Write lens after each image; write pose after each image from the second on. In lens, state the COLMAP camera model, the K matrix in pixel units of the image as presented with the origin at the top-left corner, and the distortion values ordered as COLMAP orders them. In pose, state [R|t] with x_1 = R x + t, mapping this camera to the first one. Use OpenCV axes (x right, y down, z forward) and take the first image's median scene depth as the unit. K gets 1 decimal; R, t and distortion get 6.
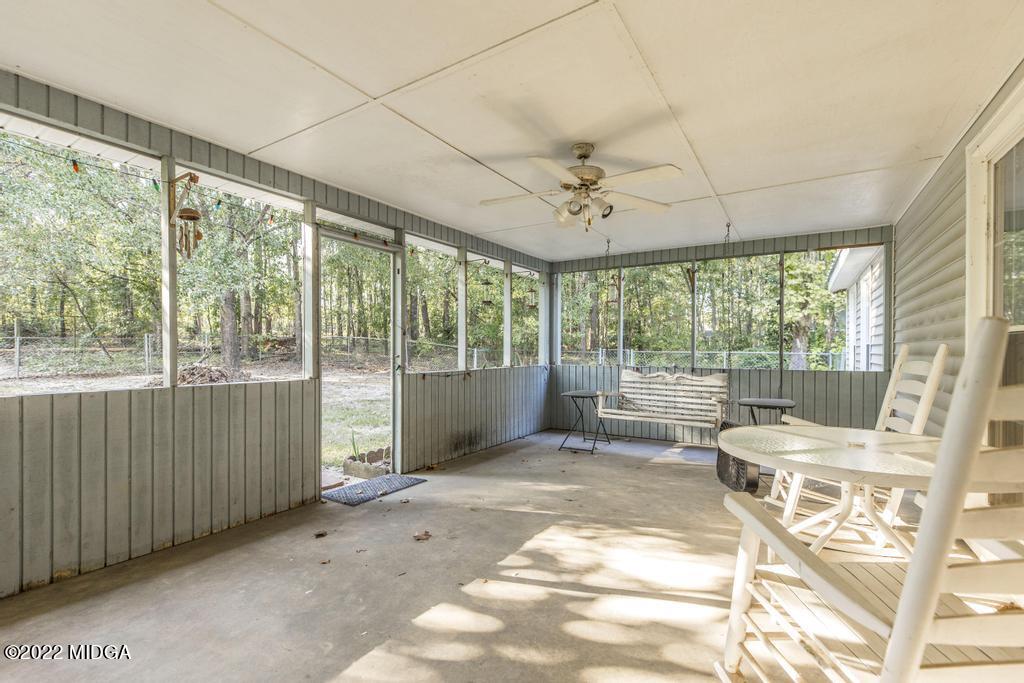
lens RADIAL K [[485.9, 0, 508.3], [0, 485.9, 344.7], [0, 0, 1]] dist [-0.000522, 0.002307]
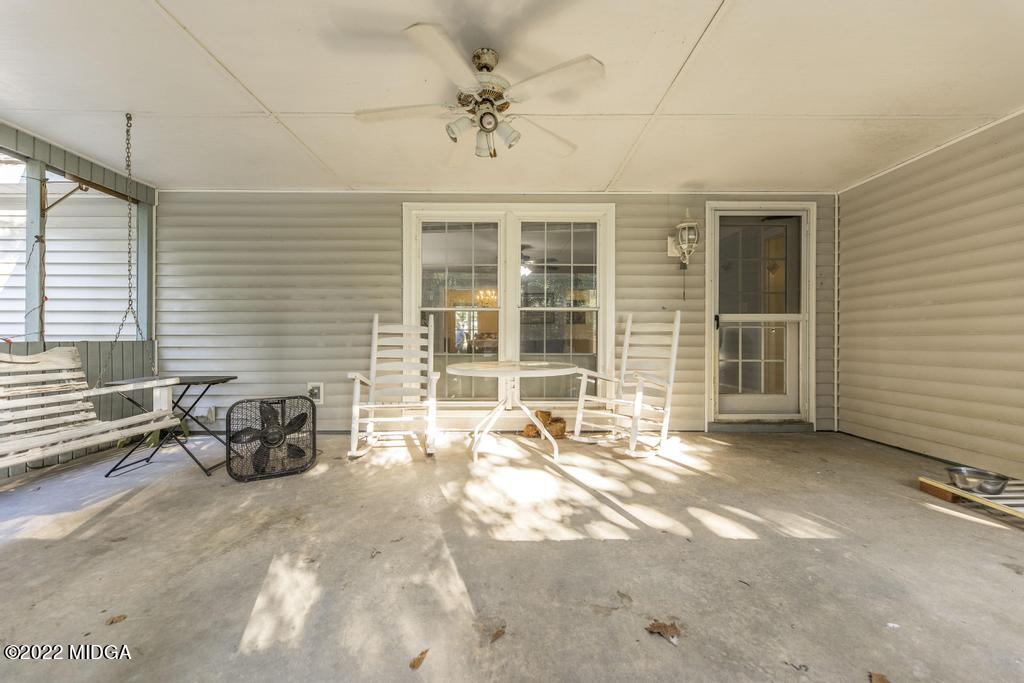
lens RADIAL K [[419.3, 0, 507.7], [0, 419.3, 338.5], [0, 0, 1]] dist [0.000705, 0.000015]
pose [[-0.571444, -0.009912, 0.820581, -0.467668], [-0.005724, 0.999951, 0.008093, 0.071881], [-0.820621, -0.000072, -0.571473, 1.445955]]
